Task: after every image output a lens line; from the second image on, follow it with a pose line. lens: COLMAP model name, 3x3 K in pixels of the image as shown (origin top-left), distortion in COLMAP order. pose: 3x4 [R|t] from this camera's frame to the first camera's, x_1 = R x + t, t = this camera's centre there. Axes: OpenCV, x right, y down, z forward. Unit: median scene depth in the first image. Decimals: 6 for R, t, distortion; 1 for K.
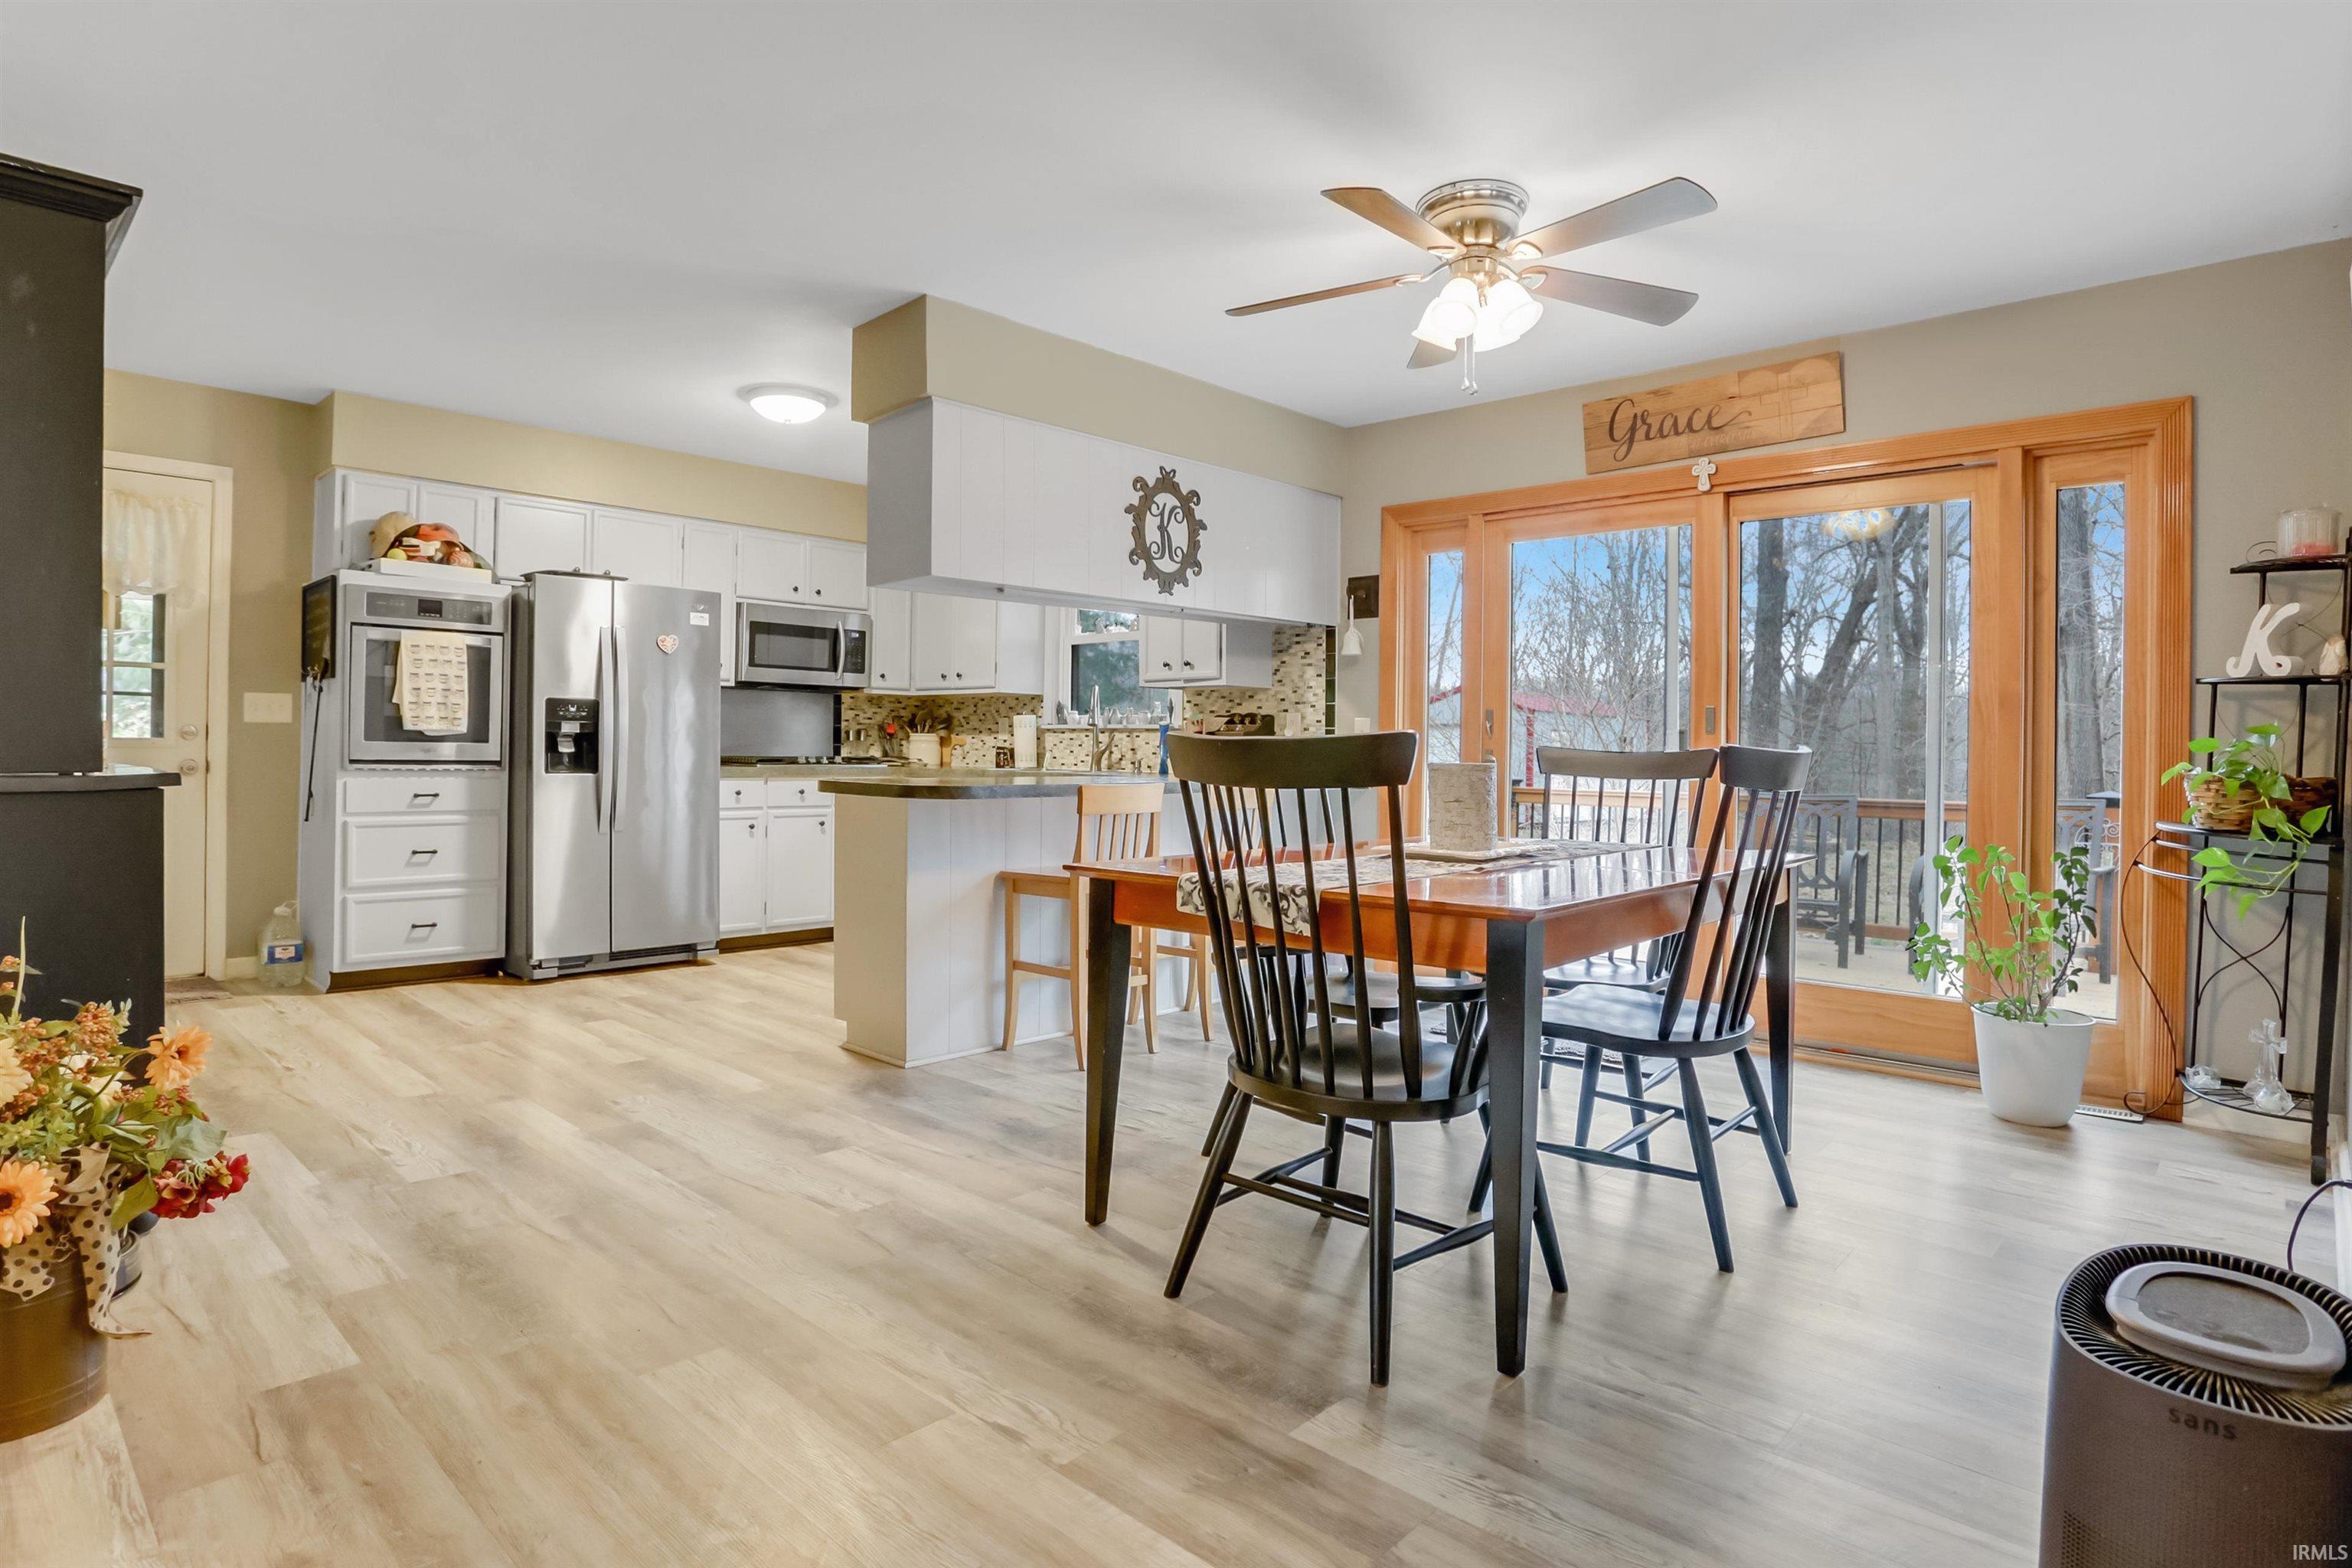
lens RADIAL K [[1332.2, 0, 1269.3], [0, 1332.2, 739.3], [0, 0, 1]] dist [-0.075706, 0.035079]
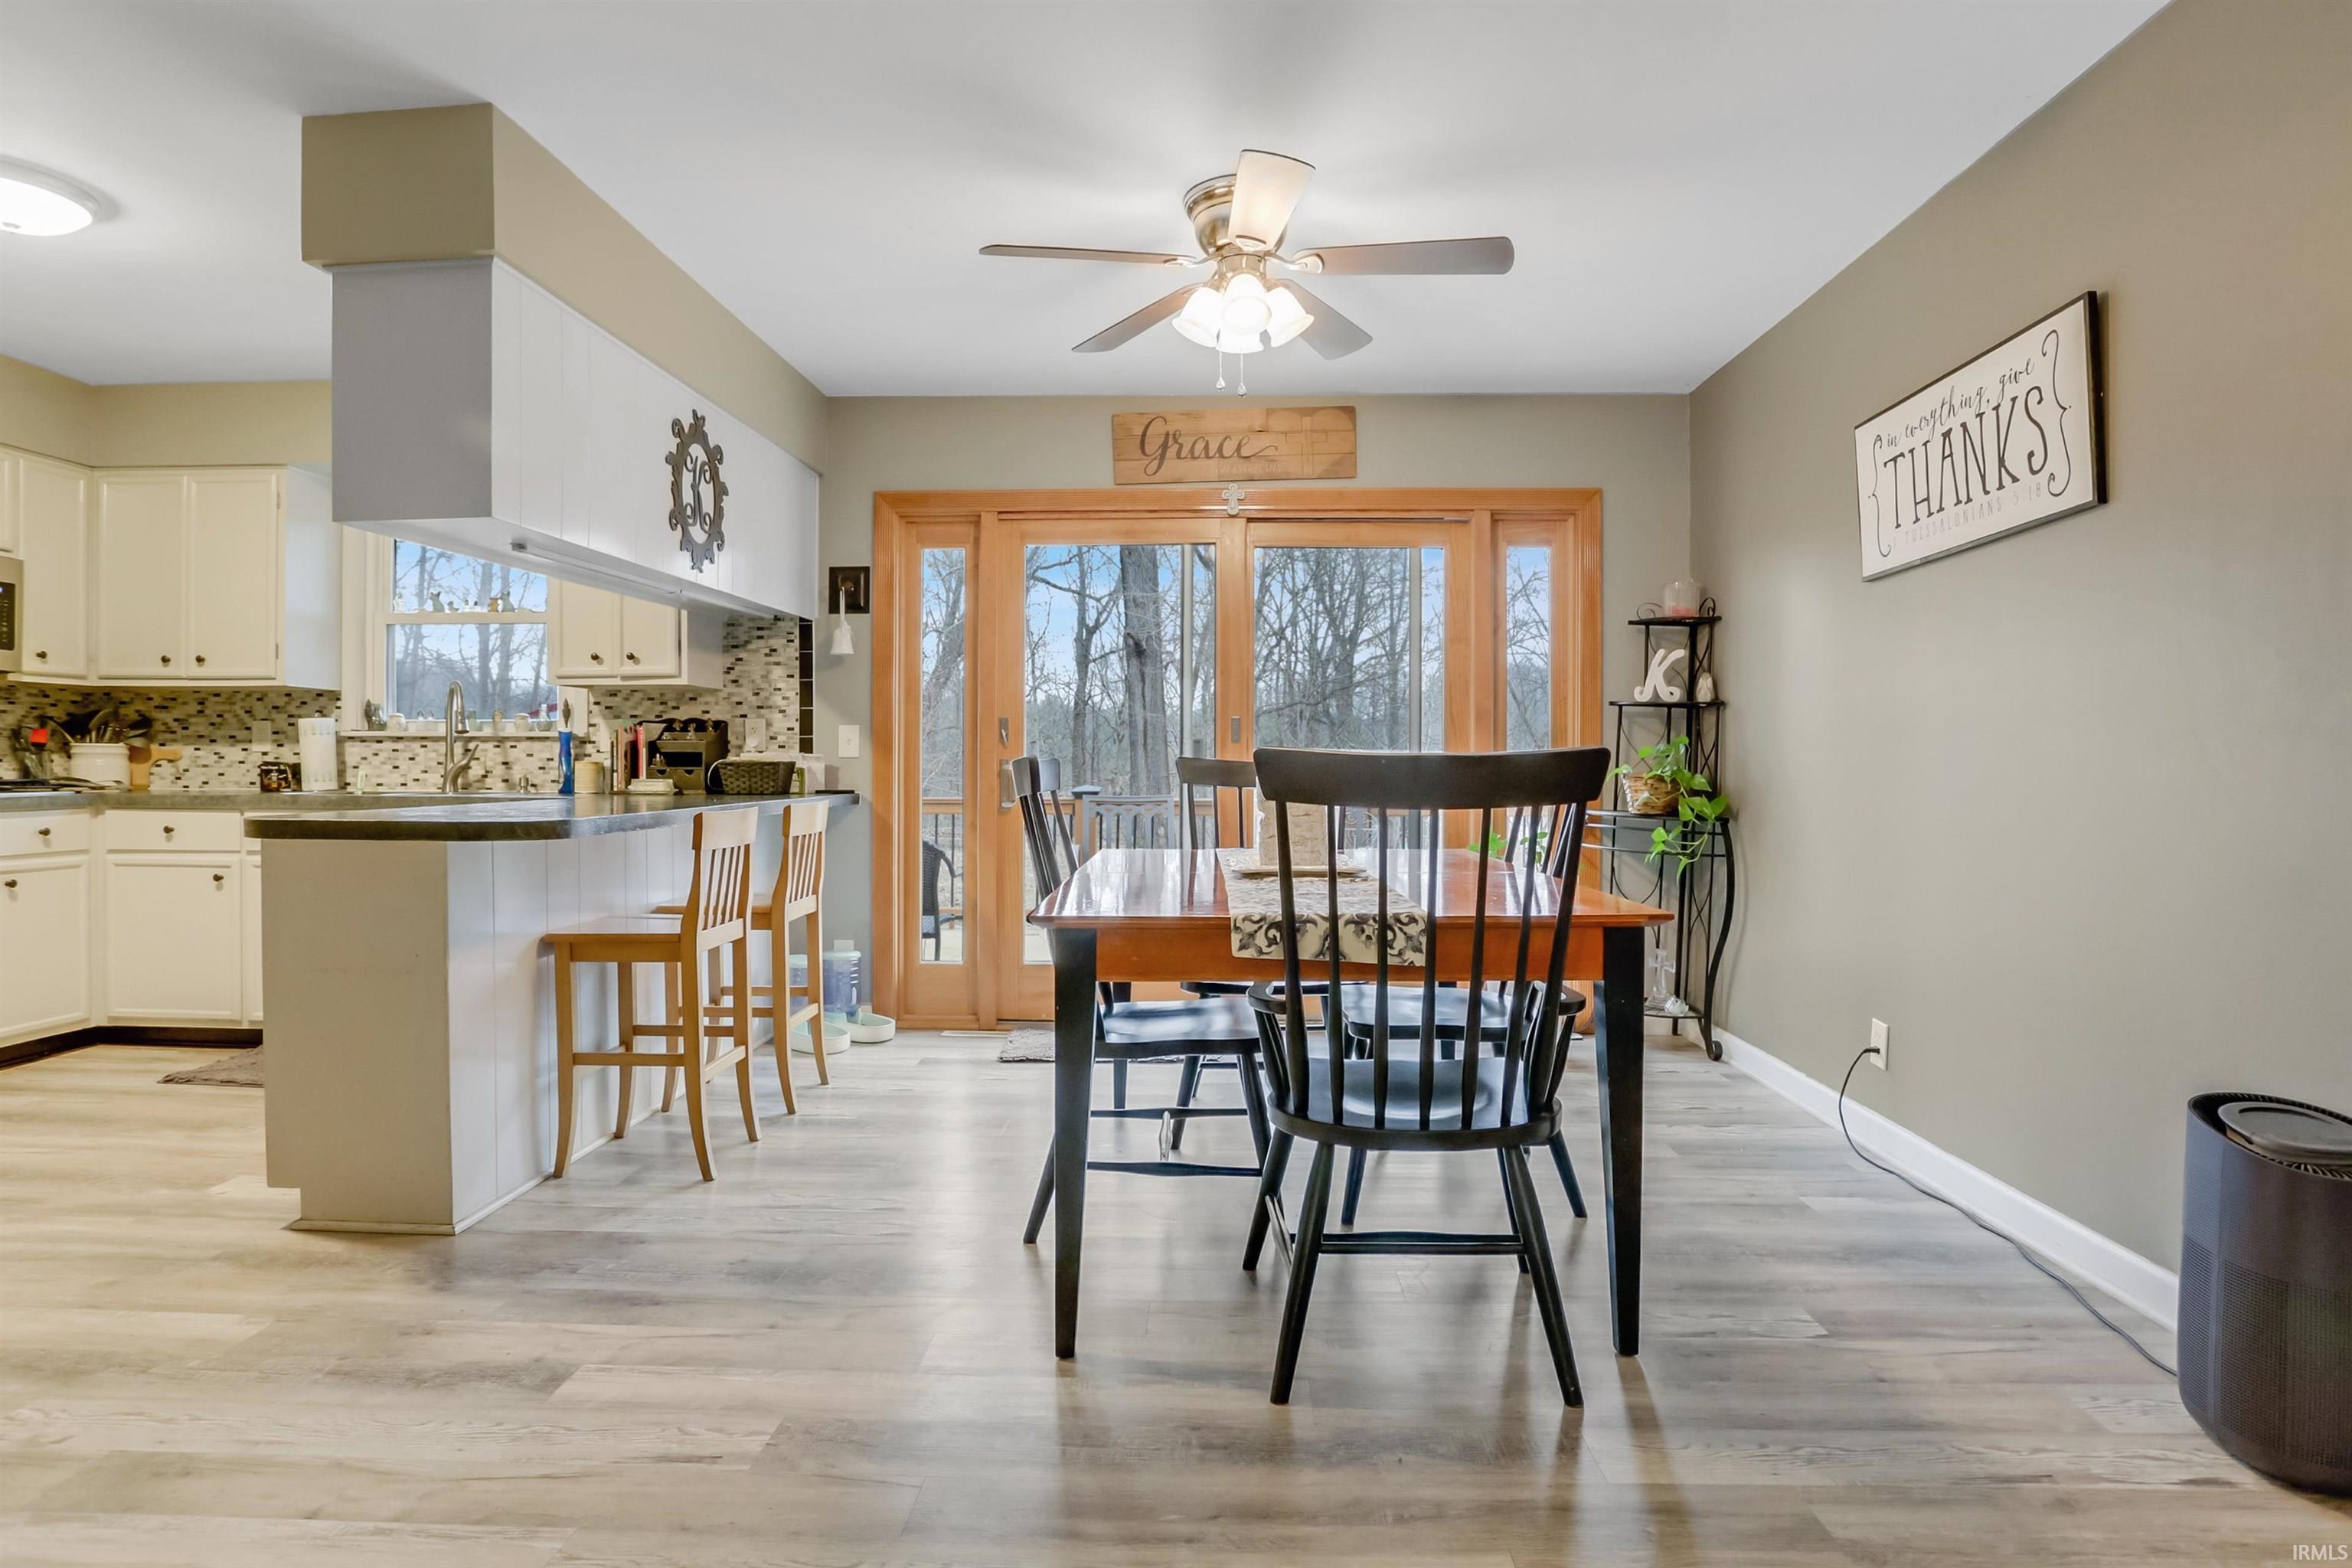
lens RADIAL K [[1260.1, 0, 1197.9], [0, 1260.1, 784.8], [0, 0, 1]] dist [-0.069809, 0.032622]
pose [[0.752354, -0.023198, 0.658351, -0.330090], [0.001798, 0.999448, 0.033163, -0.003676], [-0.658757, -0.023766, 0.751980, 0.225130]]
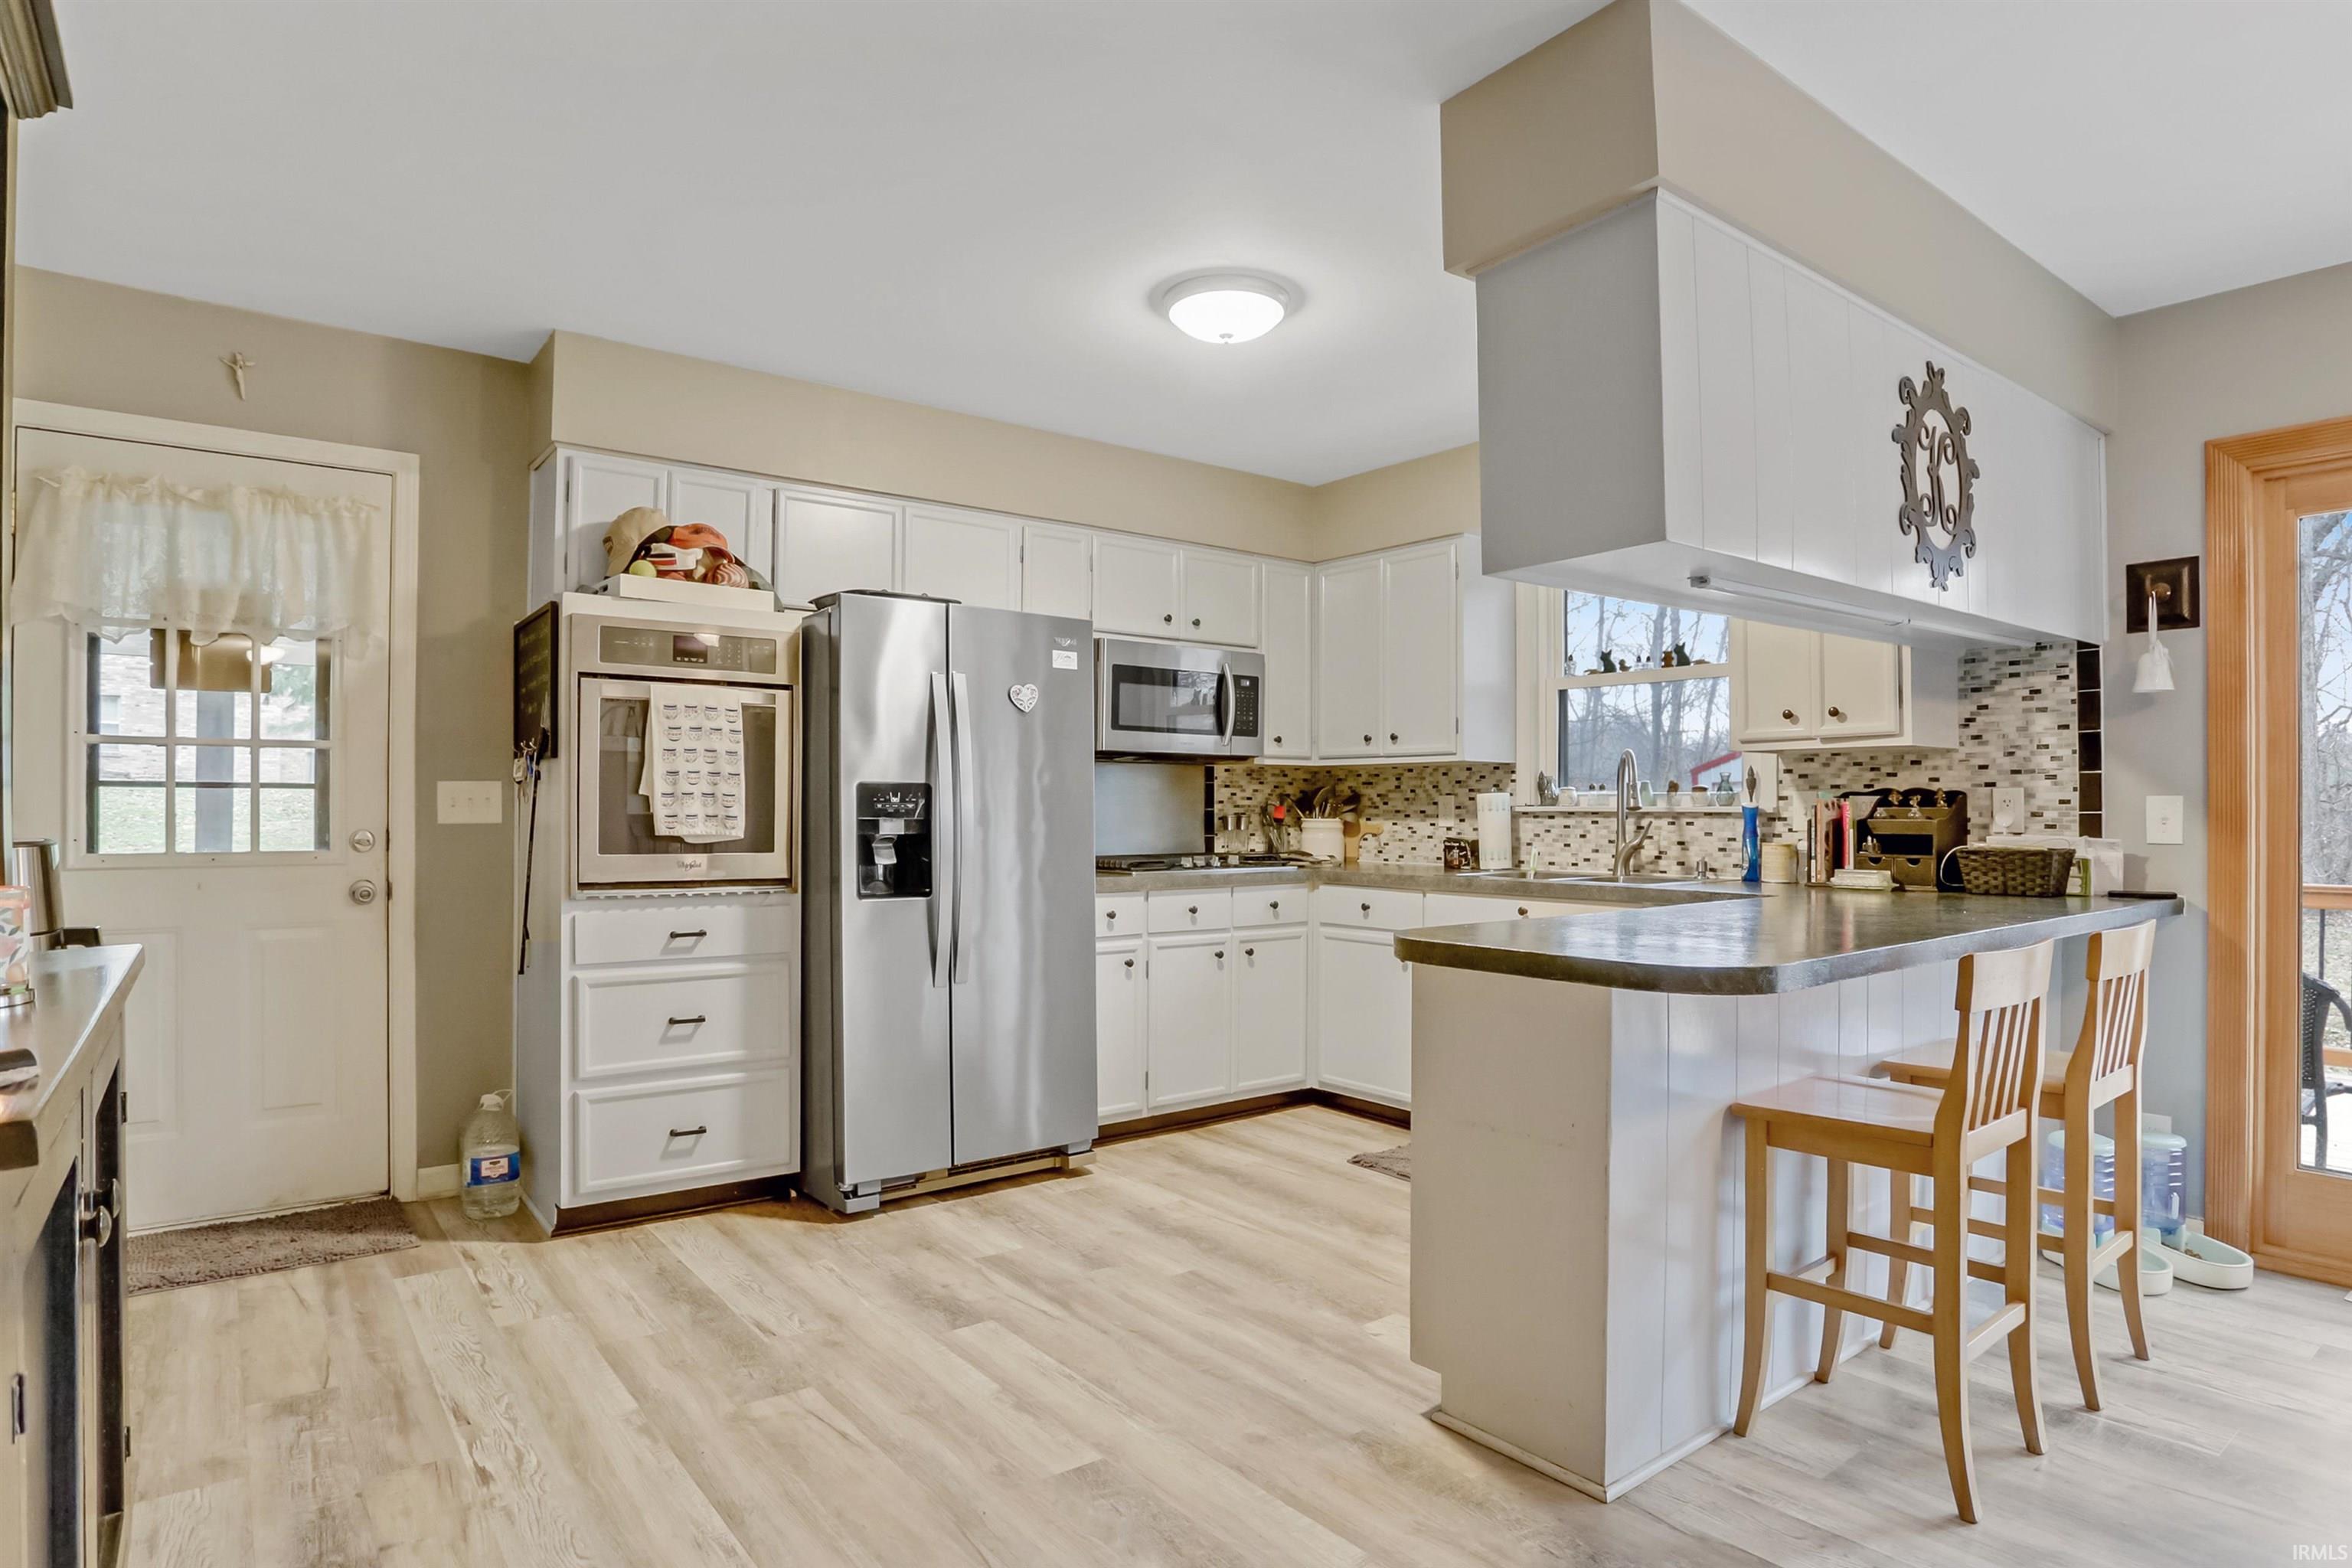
lens RADIAL K [[1260.1, 0, 1197.9], [0, 1260.1, 784.8], [0, 0, 1]] dist [-0.069809, 0.032622]
pose [[0.987538, -0.014367, -0.156721, -0.292370], [0.013142, 0.999874, -0.008848, -0.023238], [0.156829, 0.006678, 0.987603, 0.413885]]
